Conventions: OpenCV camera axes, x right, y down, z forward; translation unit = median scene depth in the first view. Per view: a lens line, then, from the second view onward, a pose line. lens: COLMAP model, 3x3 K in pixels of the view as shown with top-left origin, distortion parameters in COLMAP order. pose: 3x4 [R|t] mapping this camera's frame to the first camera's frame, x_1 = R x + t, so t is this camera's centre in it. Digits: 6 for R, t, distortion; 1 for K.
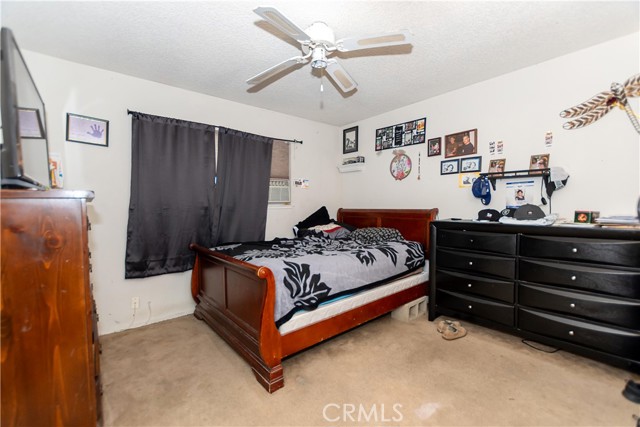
lens RADIAL K [[280.1, 0, 317.7], [0, 280.1, 213.0], [0, 0, 1]] dist [0.009233, -0.004436]
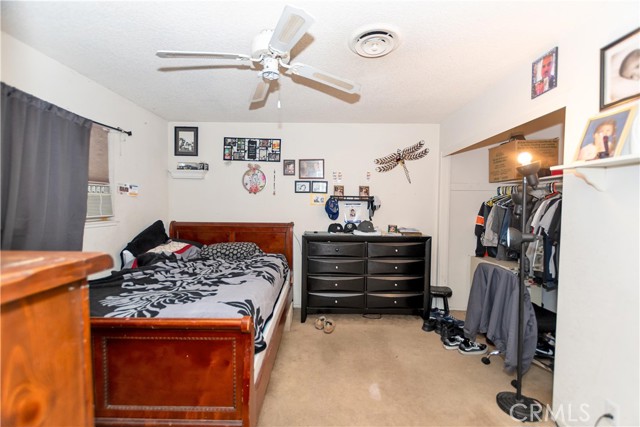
lens RADIAL K [[280.1, 0, 318.4], [0, 280.1, 212.1], [0, 0, 1]] dist [0.009233, -0.004436]
pose [[0.637408, -0.004472, 0.770514, -0.359879], [0.004698, 0.999987, 0.001918, -0.055060], [-0.770512, 0.002397, 0.637420, 0.184593]]
